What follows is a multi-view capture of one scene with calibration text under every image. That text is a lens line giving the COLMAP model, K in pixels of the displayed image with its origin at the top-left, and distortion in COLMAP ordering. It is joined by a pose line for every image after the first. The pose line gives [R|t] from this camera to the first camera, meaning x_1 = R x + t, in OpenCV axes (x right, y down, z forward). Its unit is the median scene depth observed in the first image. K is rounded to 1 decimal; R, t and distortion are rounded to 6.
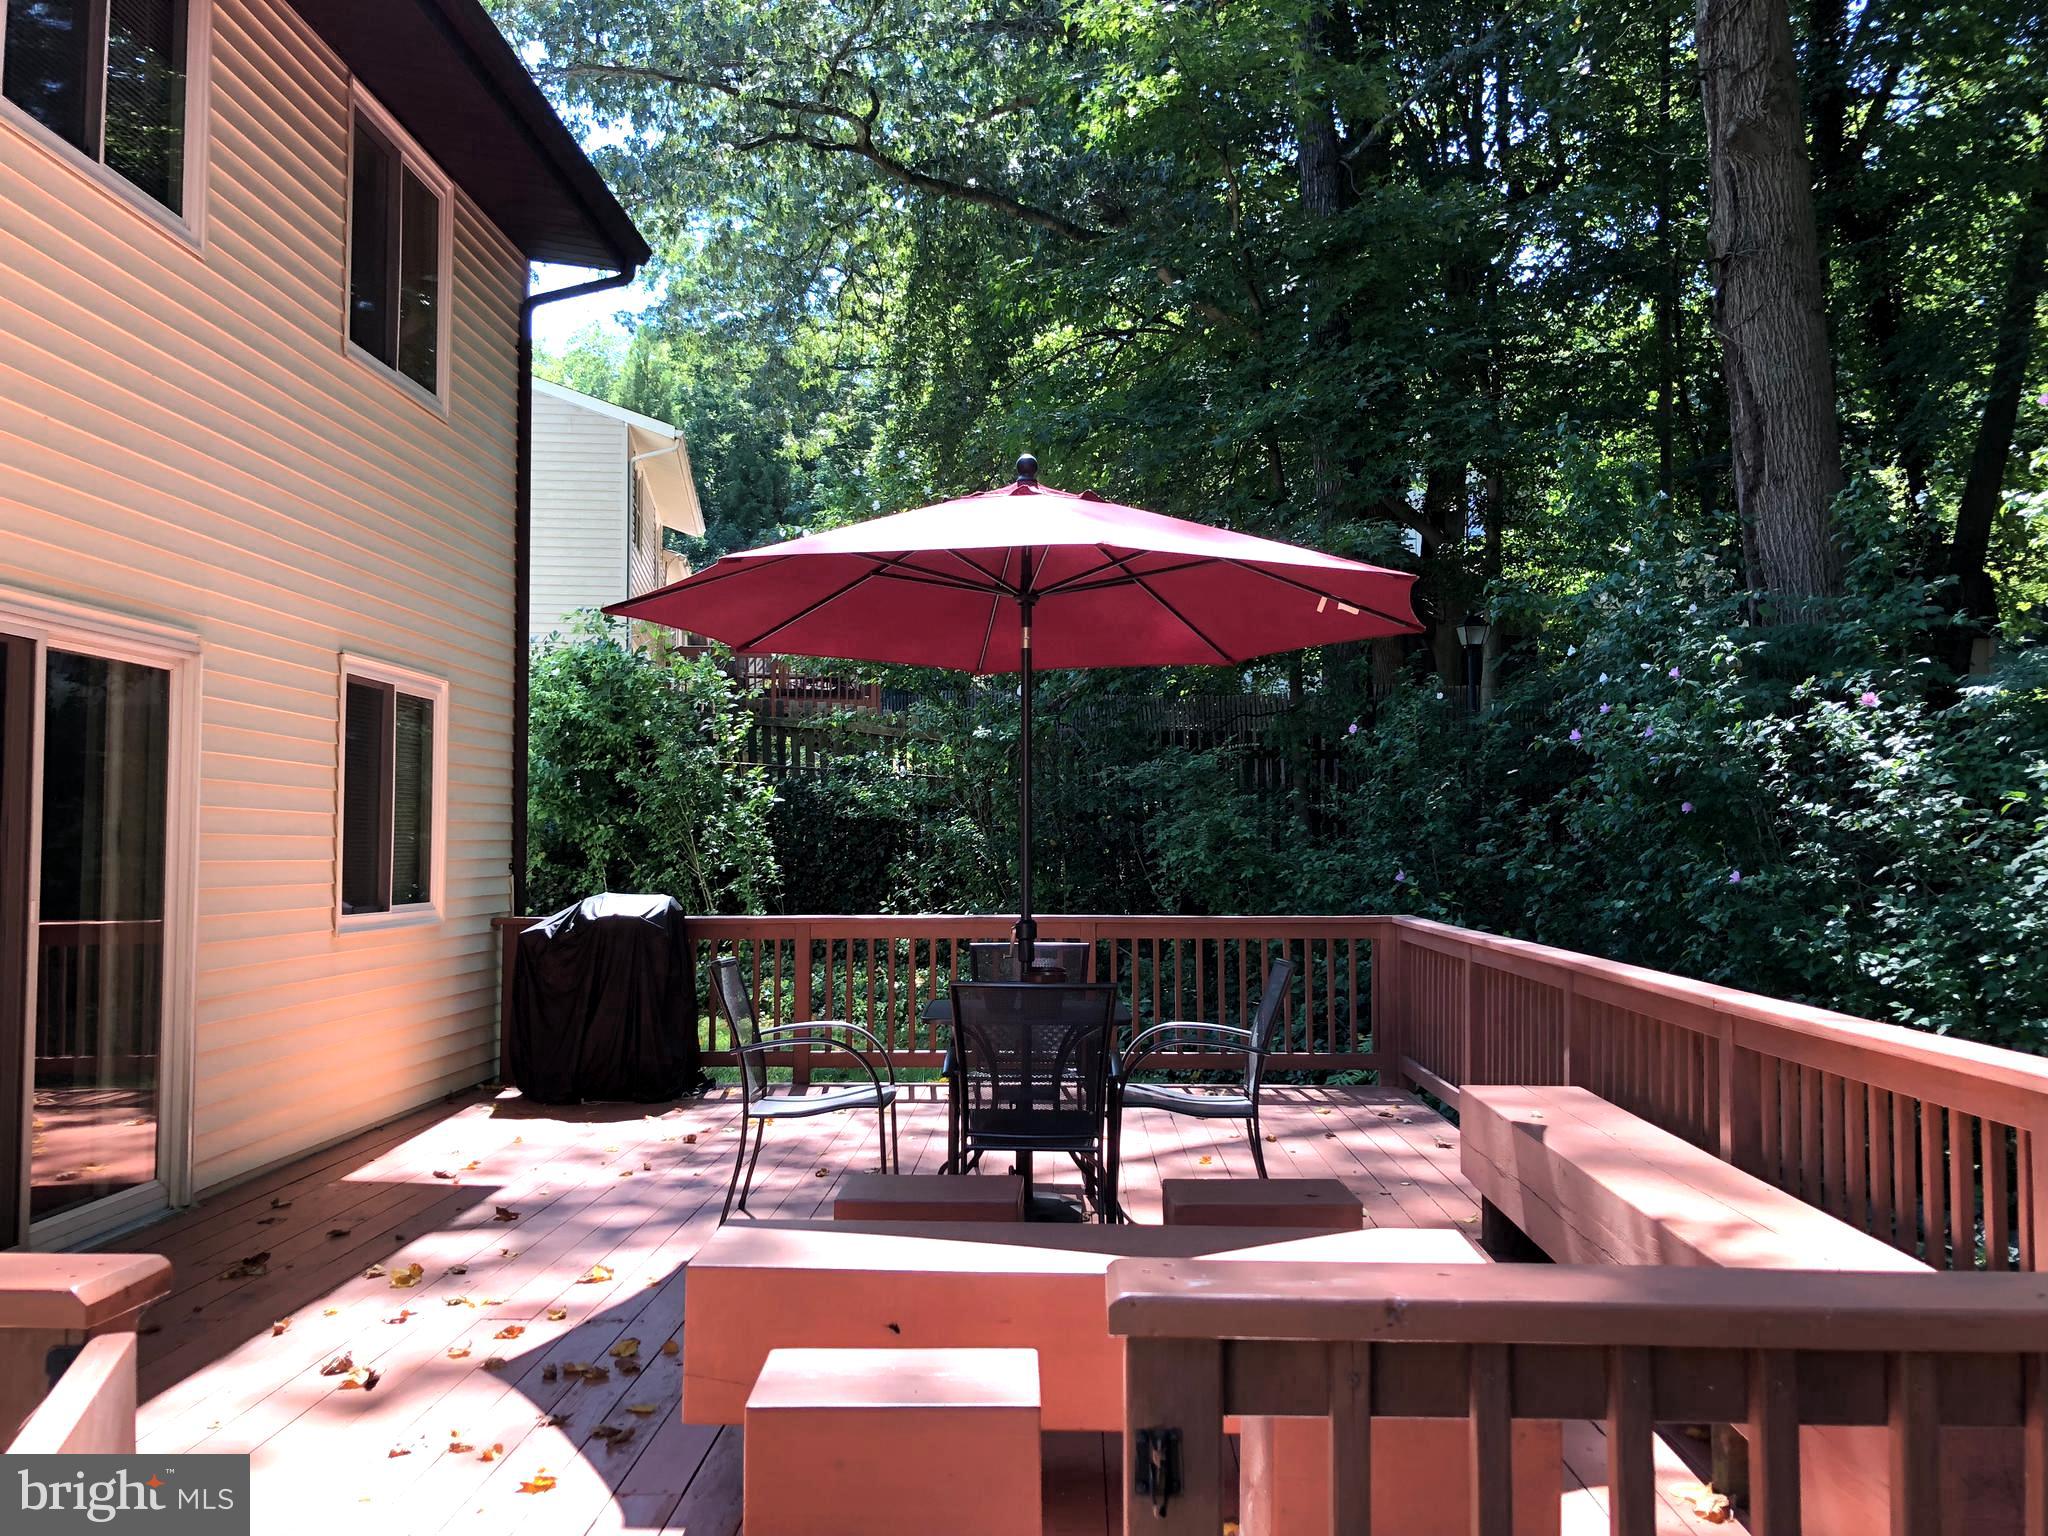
lens RADIAL K [[1673.9, 0, 1017.2], [0, 1673.9, 760.4], [0, 0, 1]] dist [0.054510, -0.079344]
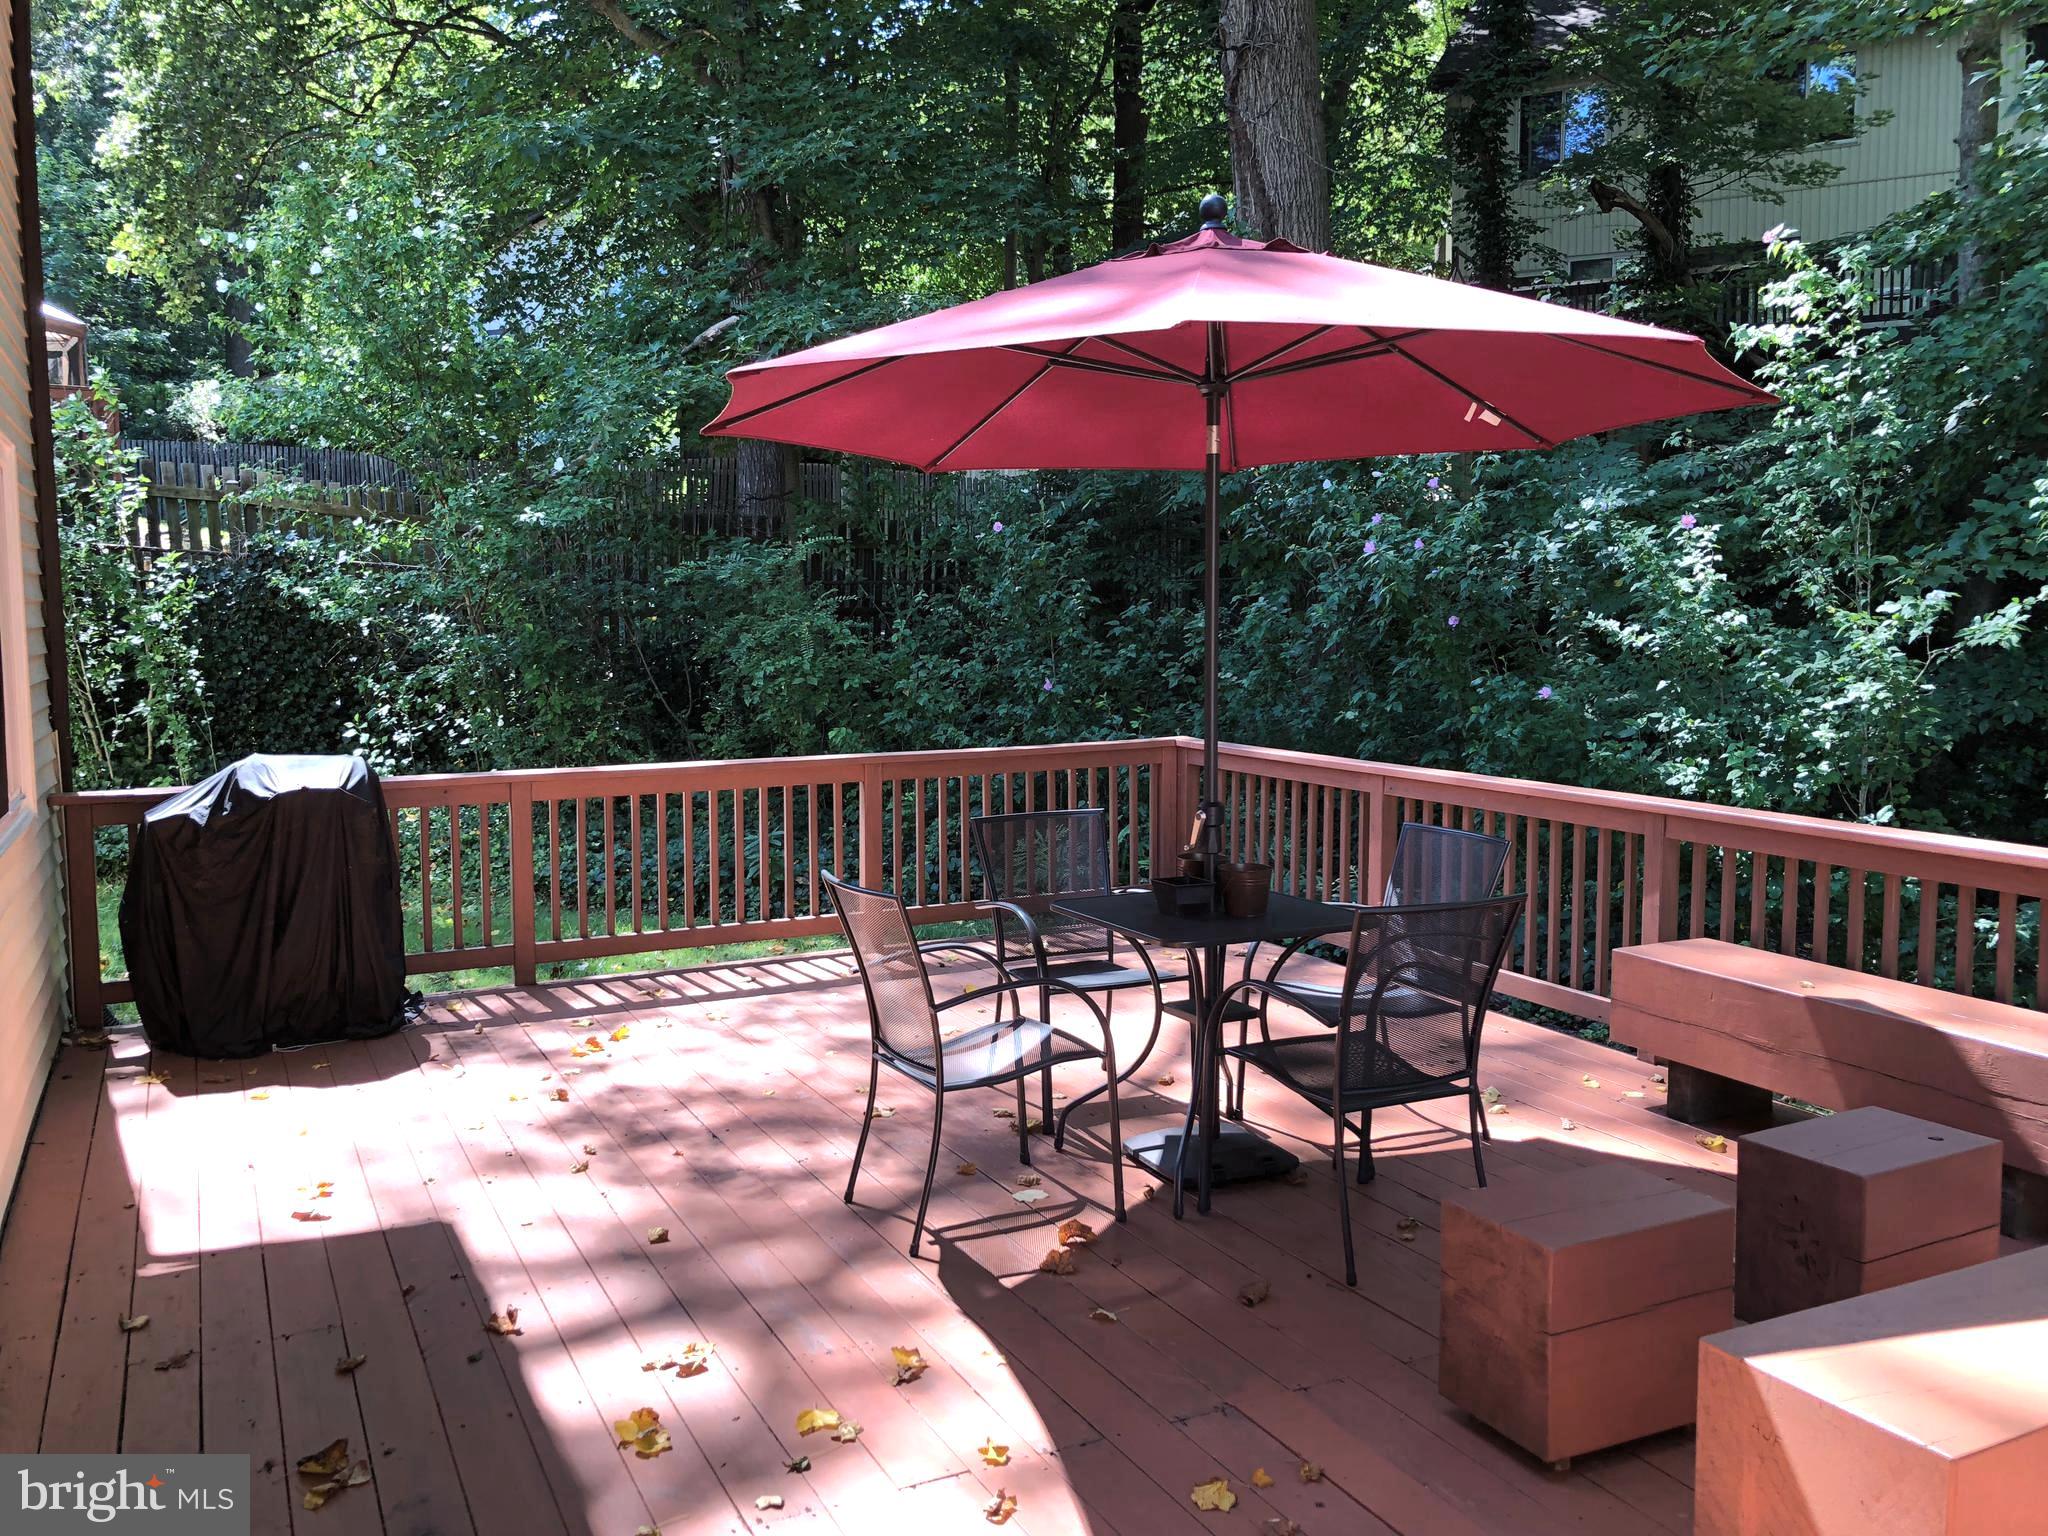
lens RADIAL K [[1667.7, 0, 1024.0], [0, 1667.7, 768.0], [0, 0, 1]] dist [0.120133, -0.365728]
pose [[0.882557, -0.052429, 0.467273, -0.188231], [-0.014351, 0.990298, 0.138218, -0.012273], [-0.469986, -0.128691, 0.873242, 0.144125]]
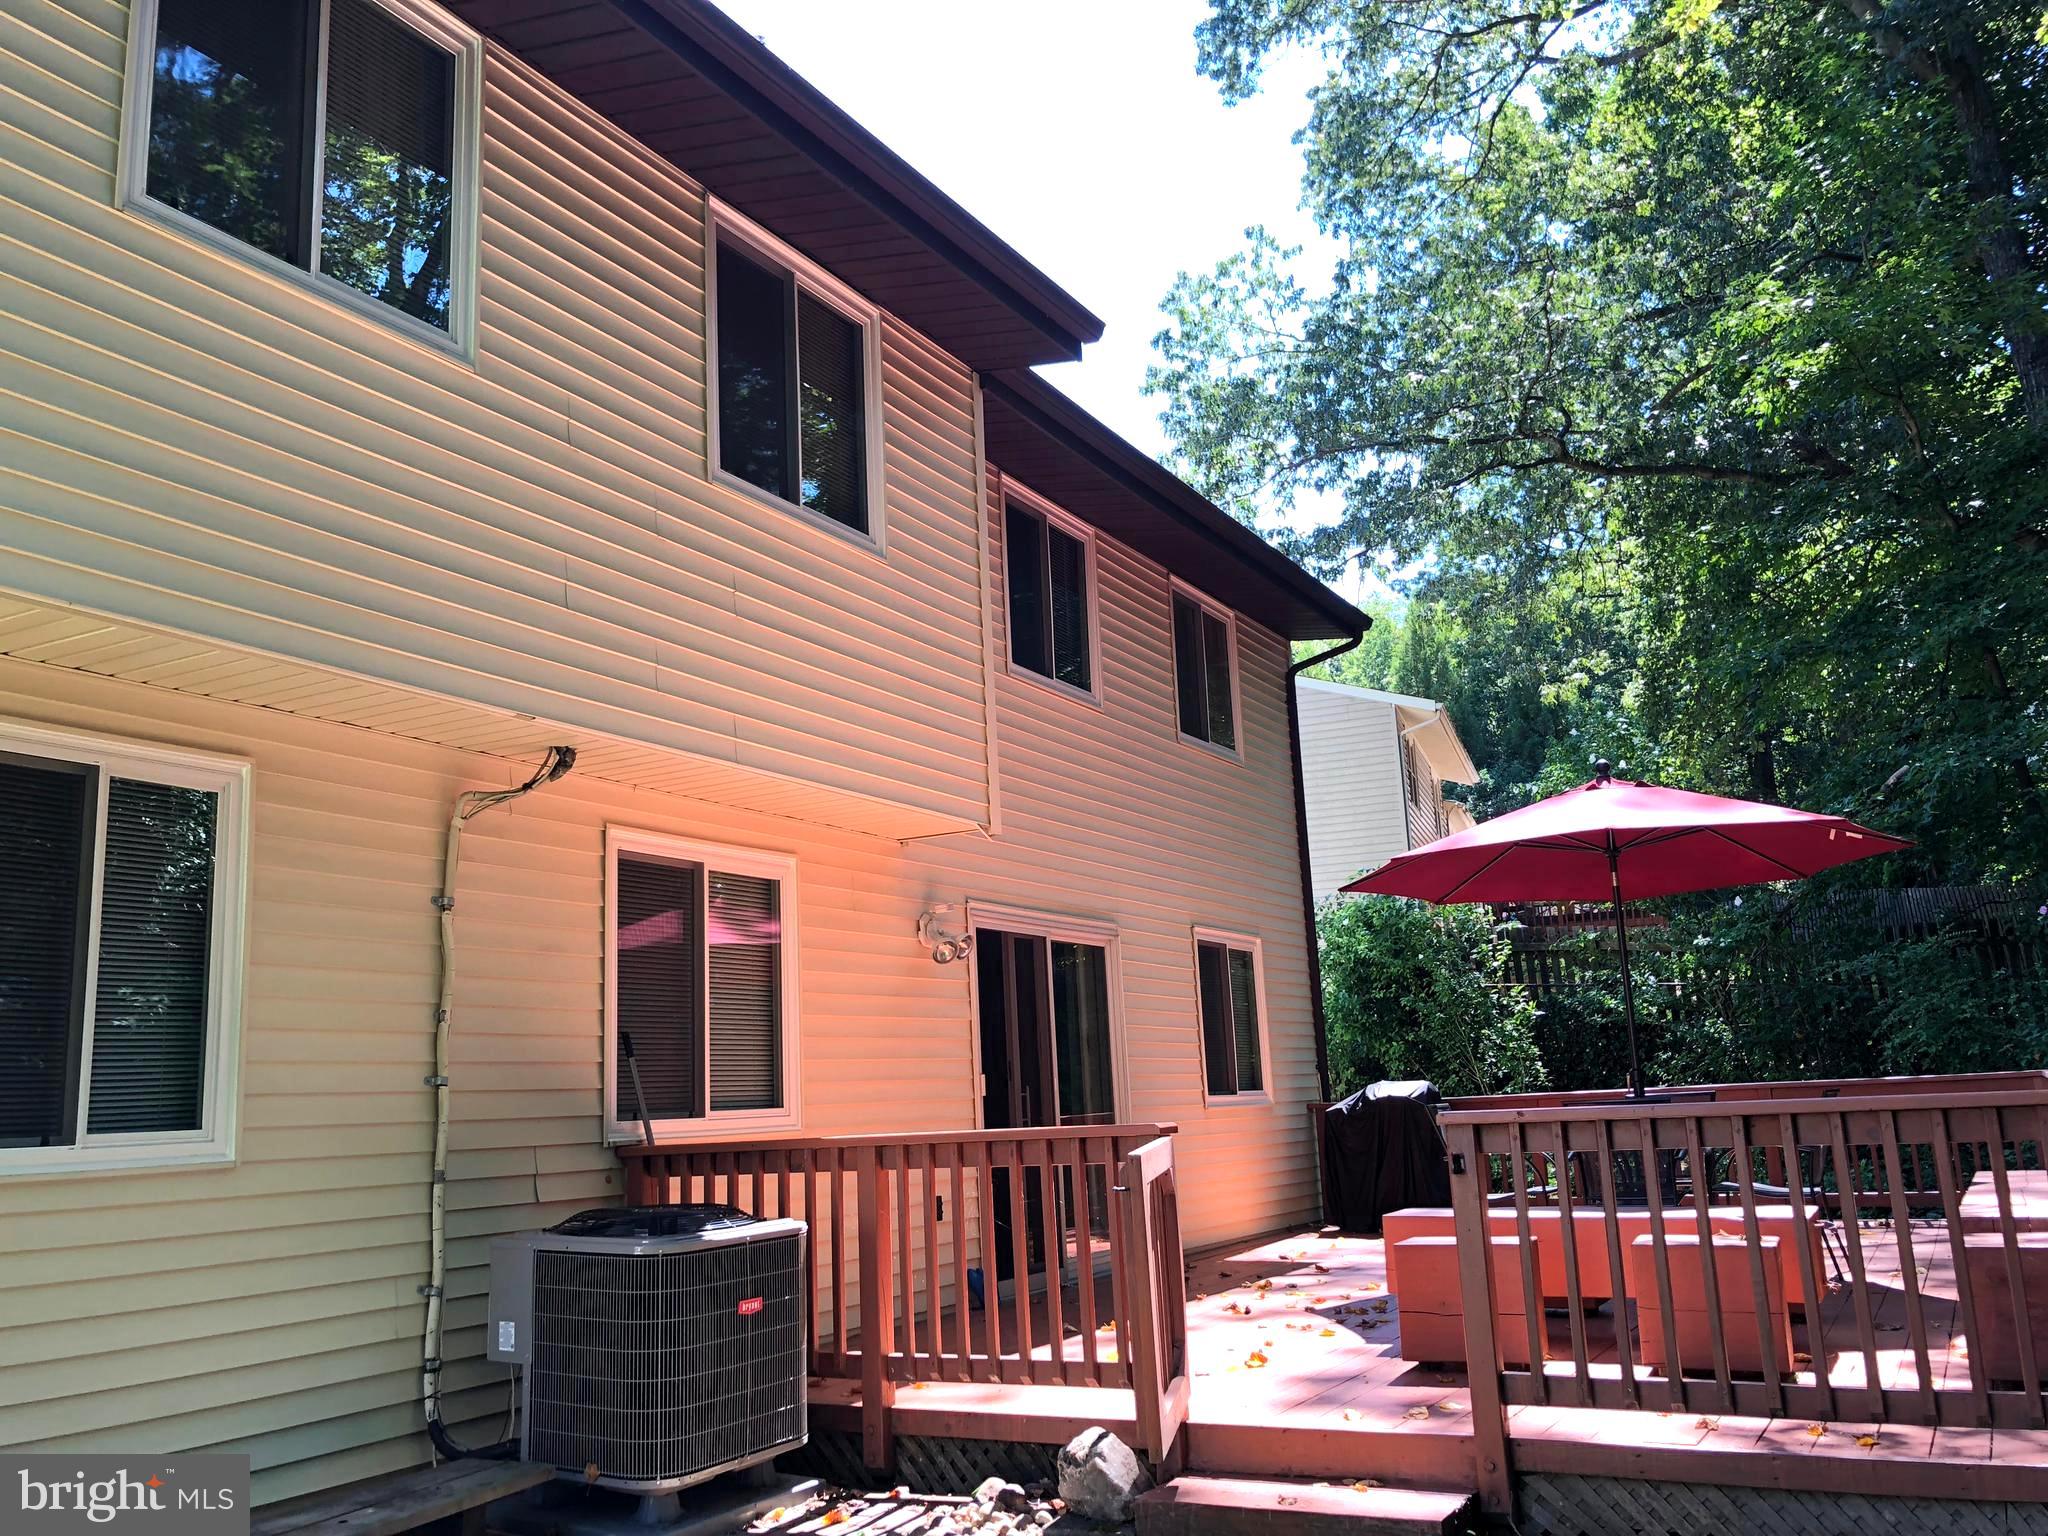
lens RADIAL K [[1676.4, 0, 1014.6], [0, 1676.4, 757.6], [0, 0, 1]] dist [0.129668, -0.269771]
pose [[0.882359, -0.135430, -0.450668, 0.099448], [0.070161, 0.984849, -0.158588, 0.010104], [0.465317, 0.108313, 0.878492, -0.260376]]
